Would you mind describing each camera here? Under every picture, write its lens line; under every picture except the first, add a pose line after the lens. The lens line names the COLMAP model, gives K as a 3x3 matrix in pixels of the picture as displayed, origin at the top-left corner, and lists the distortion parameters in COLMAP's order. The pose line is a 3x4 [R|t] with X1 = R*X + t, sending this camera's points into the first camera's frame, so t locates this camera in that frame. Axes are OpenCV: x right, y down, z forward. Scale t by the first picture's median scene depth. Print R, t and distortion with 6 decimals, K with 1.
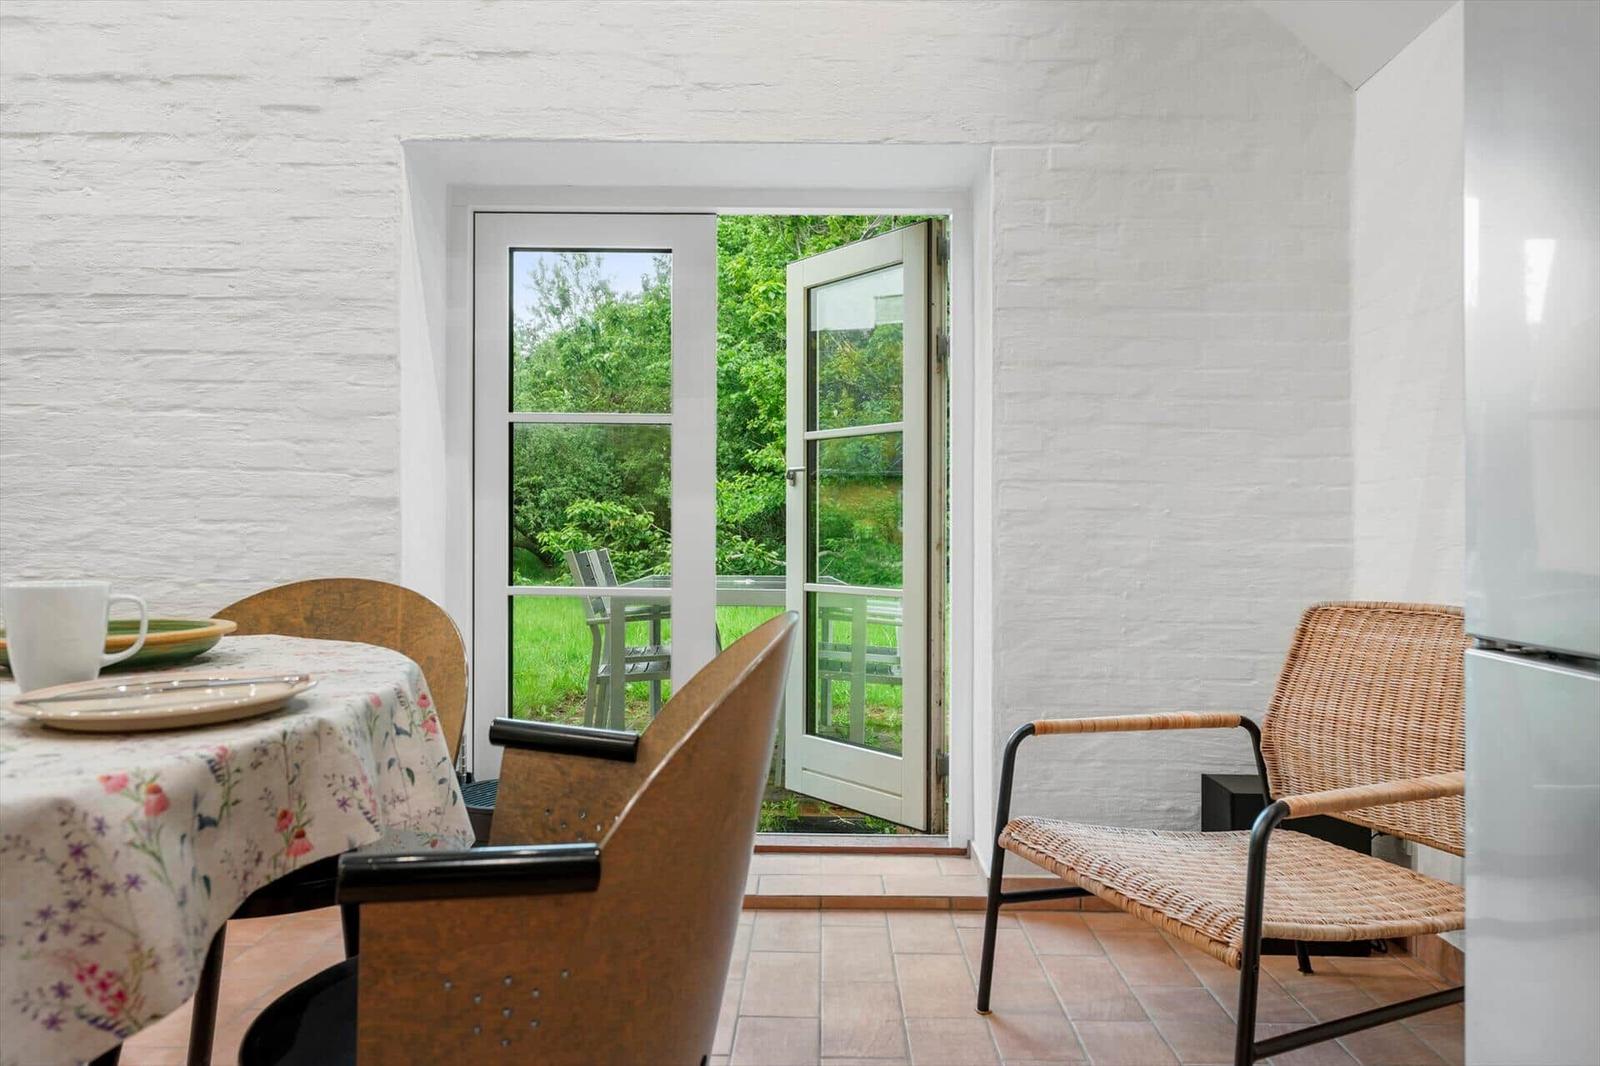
lens RADIAL K [[1143.0, 0, 820.9], [0, 1143.0, 530.1], [0, 0, 1]] dist [-0.001880, -0.002736]
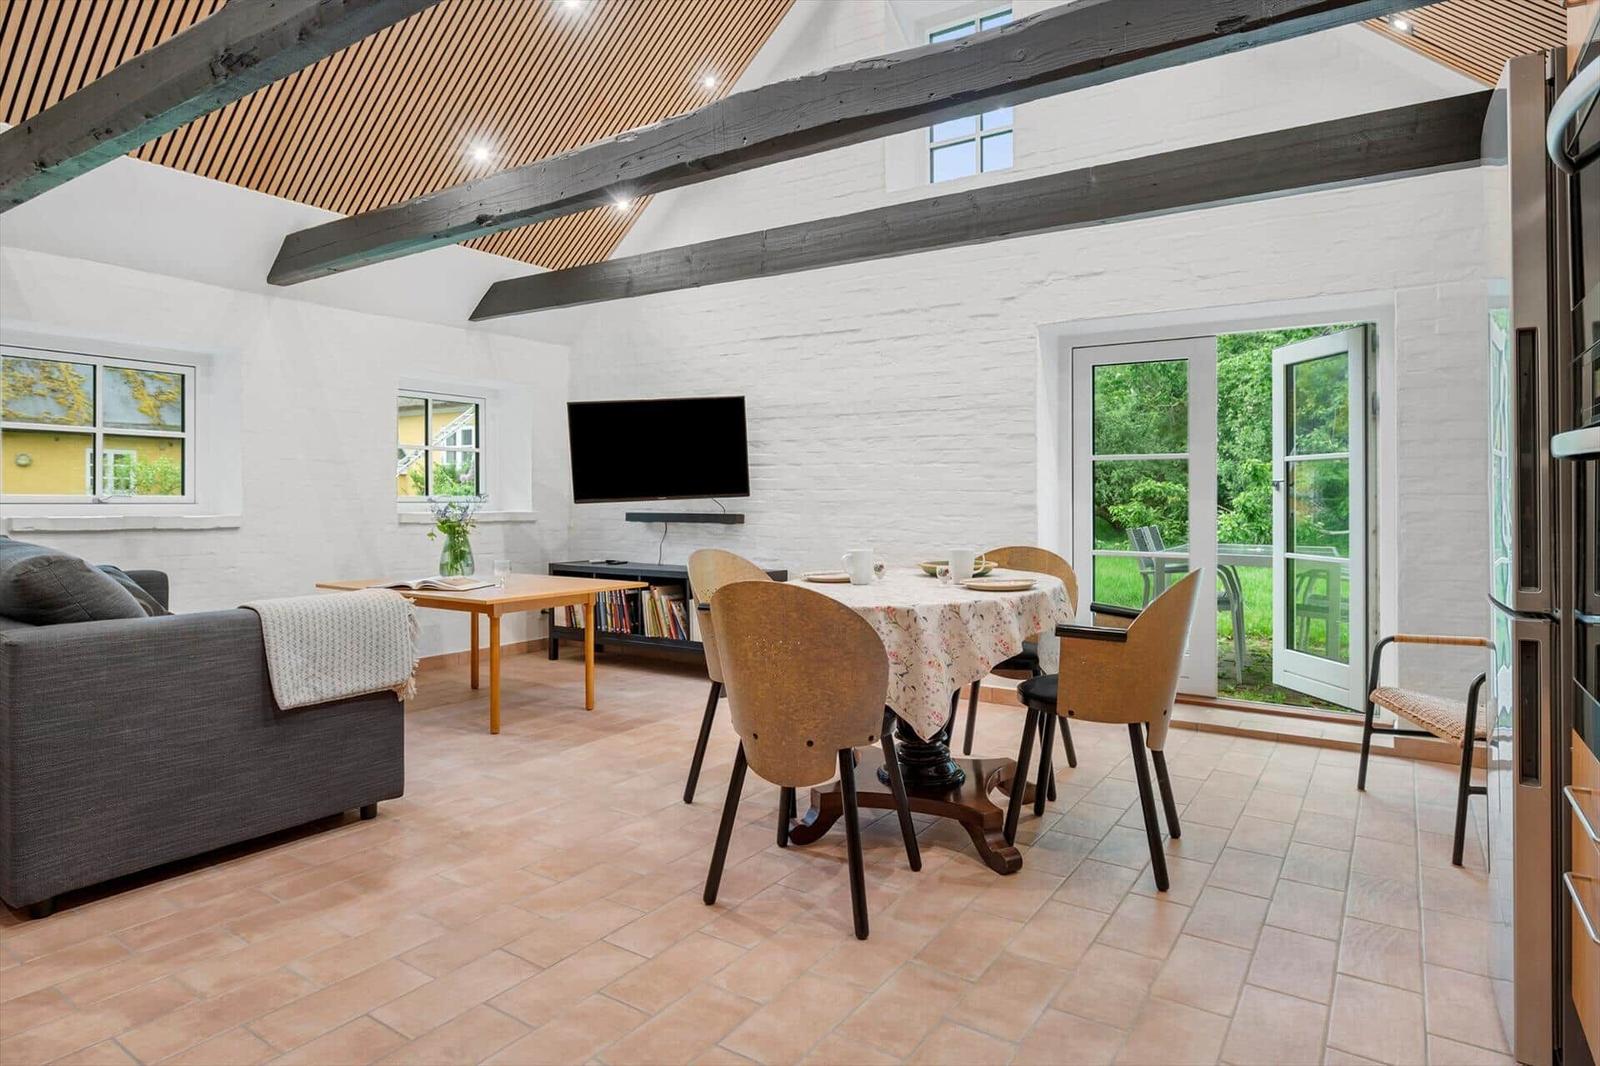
lens RADIAL K [[913.9, 0, 772.6], [0, 913.9, 499.3], [0, 0, 1]] dist [0.002426, 0.000366]
pose [[0.827726, -0.004328, -0.561116, 0.143472], [0.003893, 0.999990, -0.001969, -0.036041], [0.561119, -0.000555, 0.827735, -0.575332]]
